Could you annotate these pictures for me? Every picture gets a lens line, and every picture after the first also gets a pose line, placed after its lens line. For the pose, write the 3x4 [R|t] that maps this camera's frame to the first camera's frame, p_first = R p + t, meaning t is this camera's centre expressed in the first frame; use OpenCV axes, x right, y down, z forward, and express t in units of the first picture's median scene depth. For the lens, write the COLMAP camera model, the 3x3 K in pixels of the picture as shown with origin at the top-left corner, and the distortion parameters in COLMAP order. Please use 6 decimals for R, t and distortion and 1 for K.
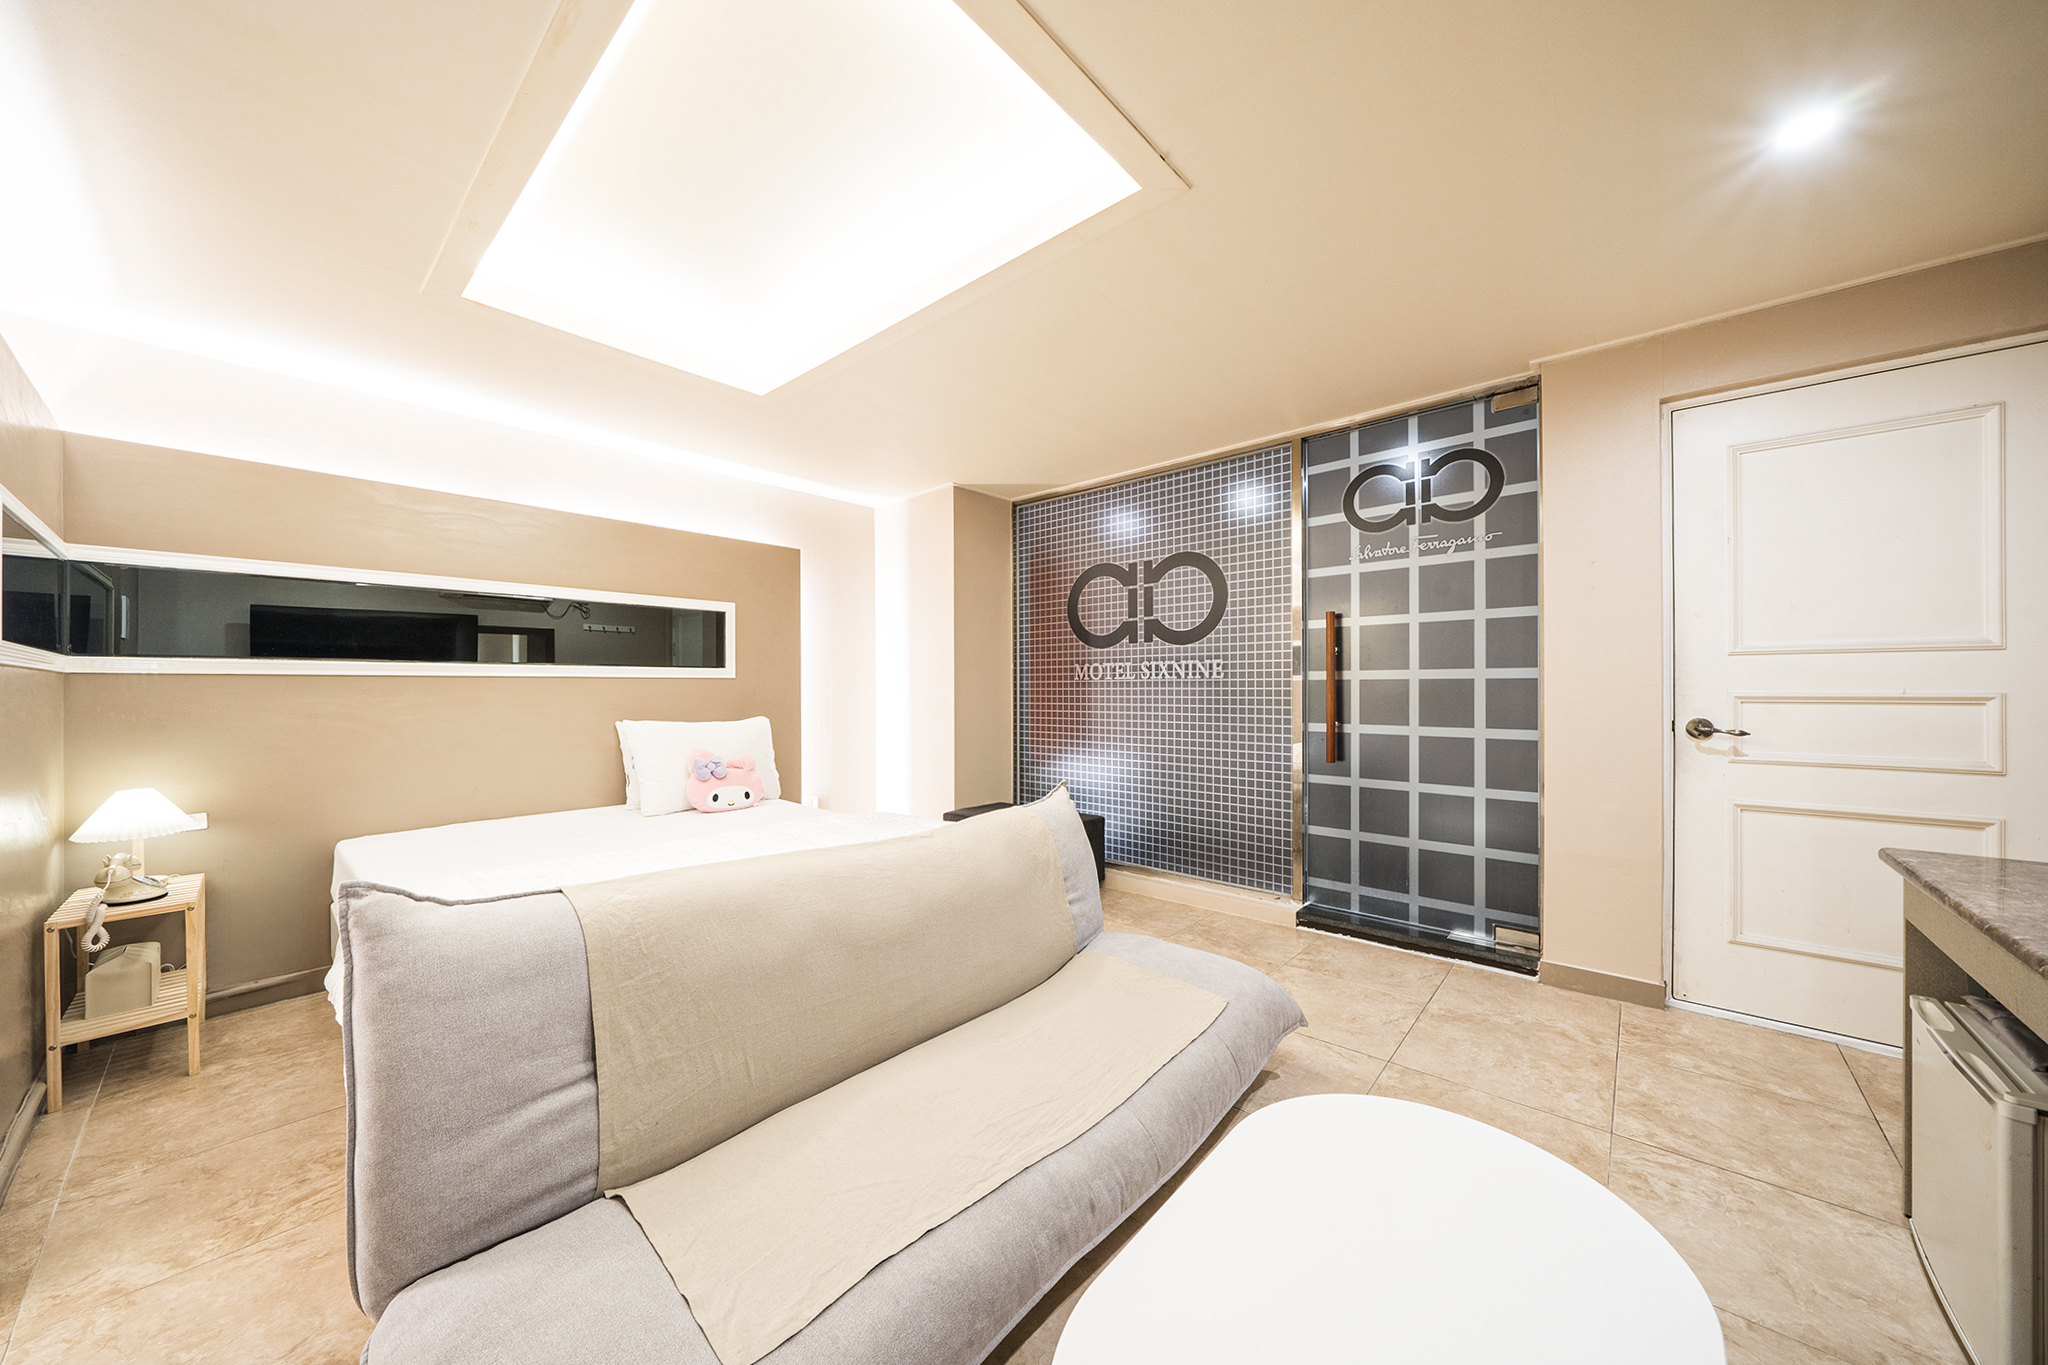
lens RADIAL K [[696.0, 0, 1026.2], [0, 696.0, 689.2], [0, 0, 1]] dist [0.000648, -0.000117]
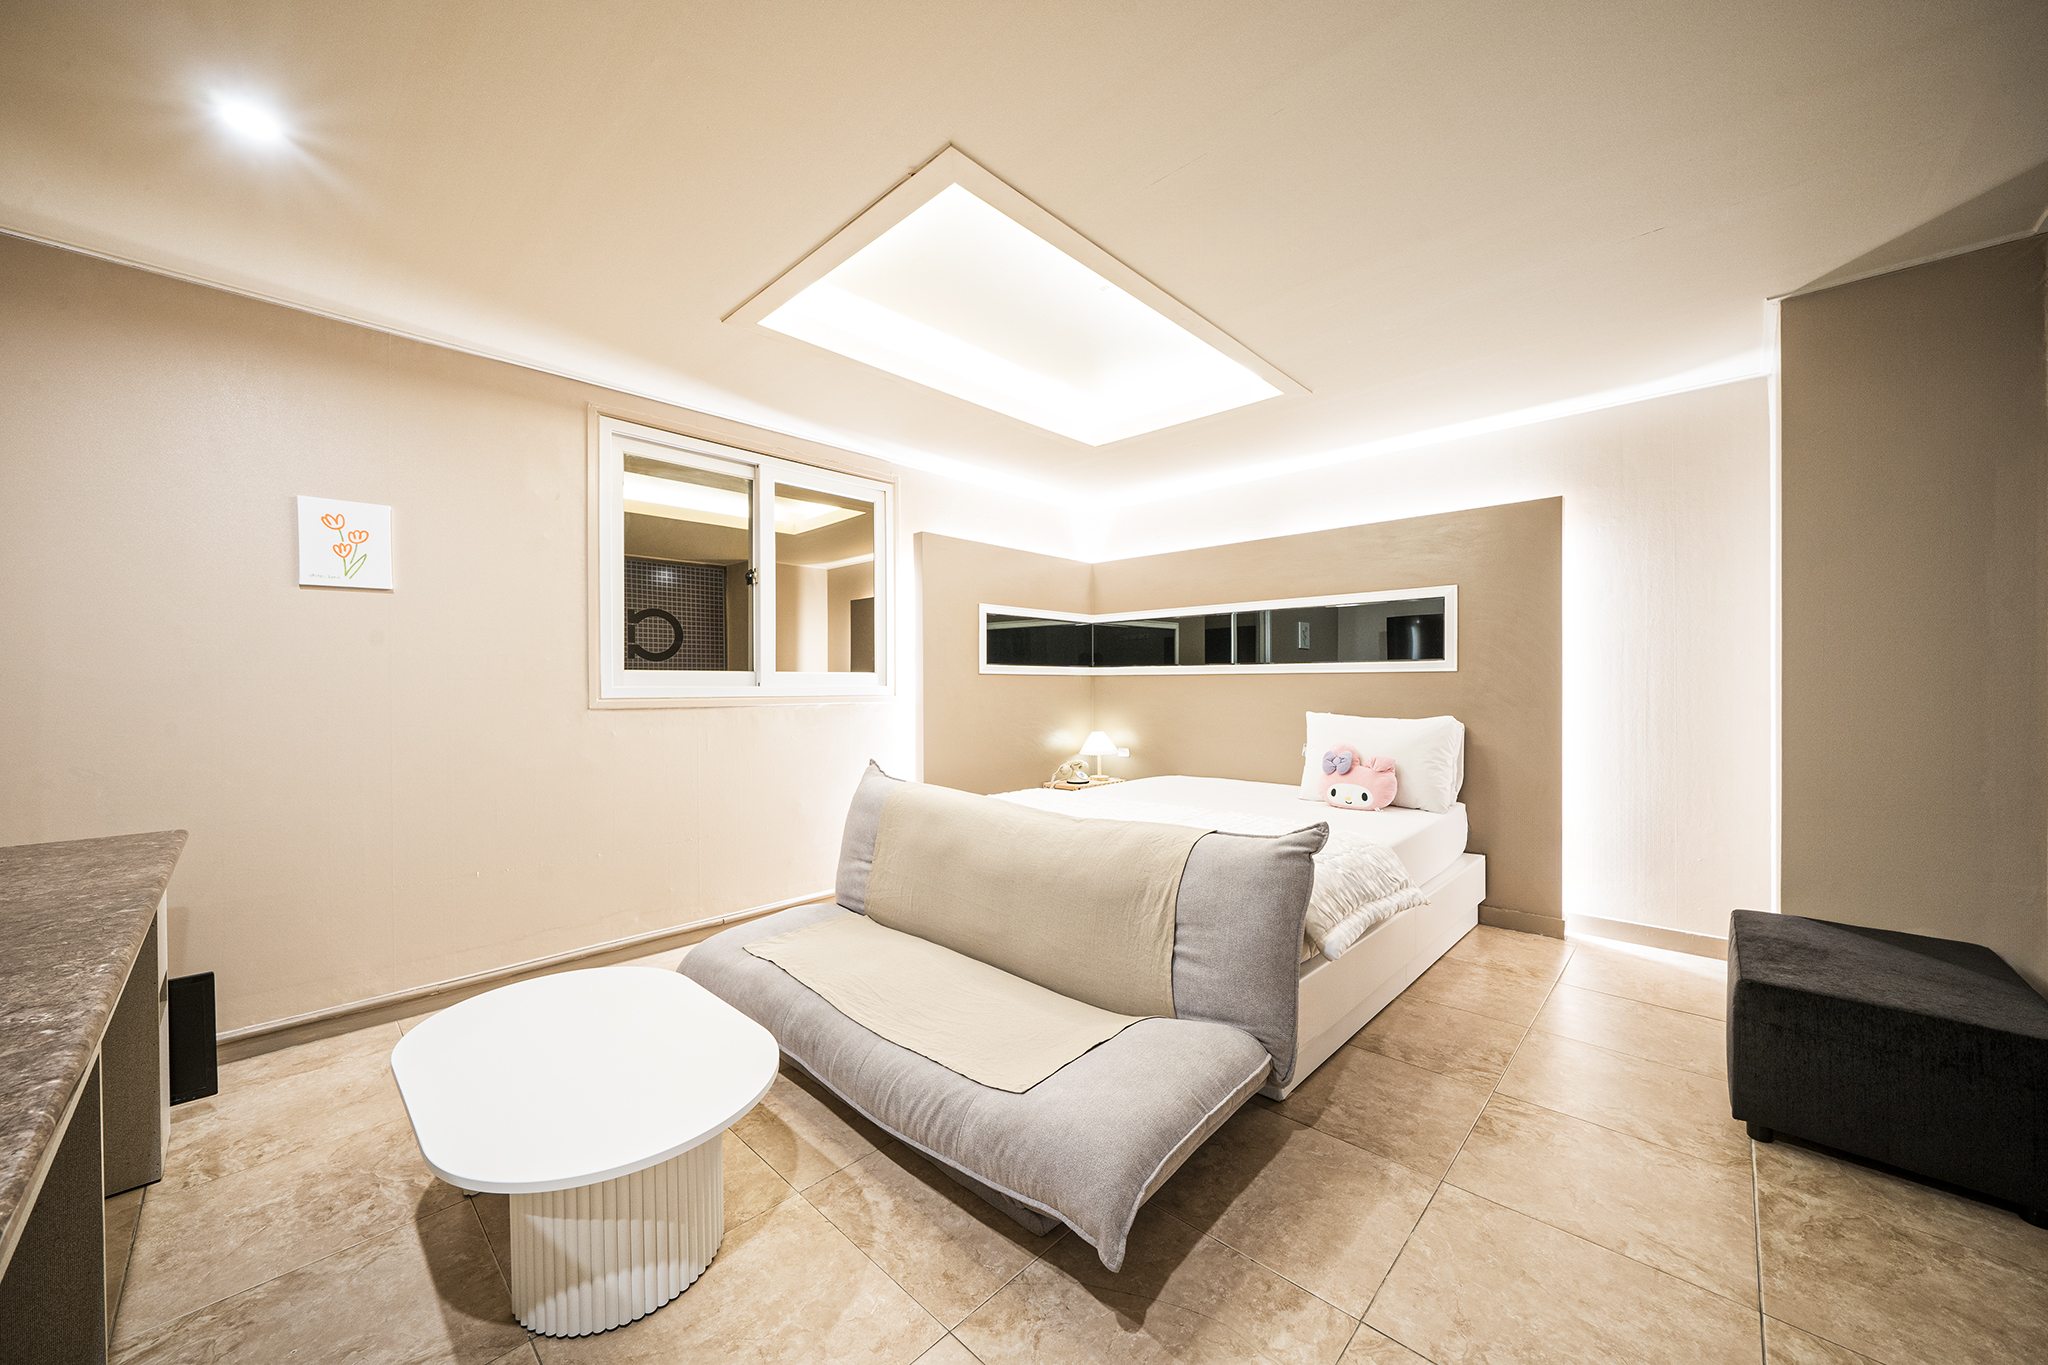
lens RADIAL K [[749.3, 0, 1024.0], [0, 749.3, 682.5], [0, 0, 1]] dist [-0.000039, 0.000080]
pose [[-0.032912, 0.000676, -0.999458, 0.624535], [-0.002343, 0.999997, 0.000753, -0.001608], [0.999456, 0.002366, -0.032910, 0.573527]]
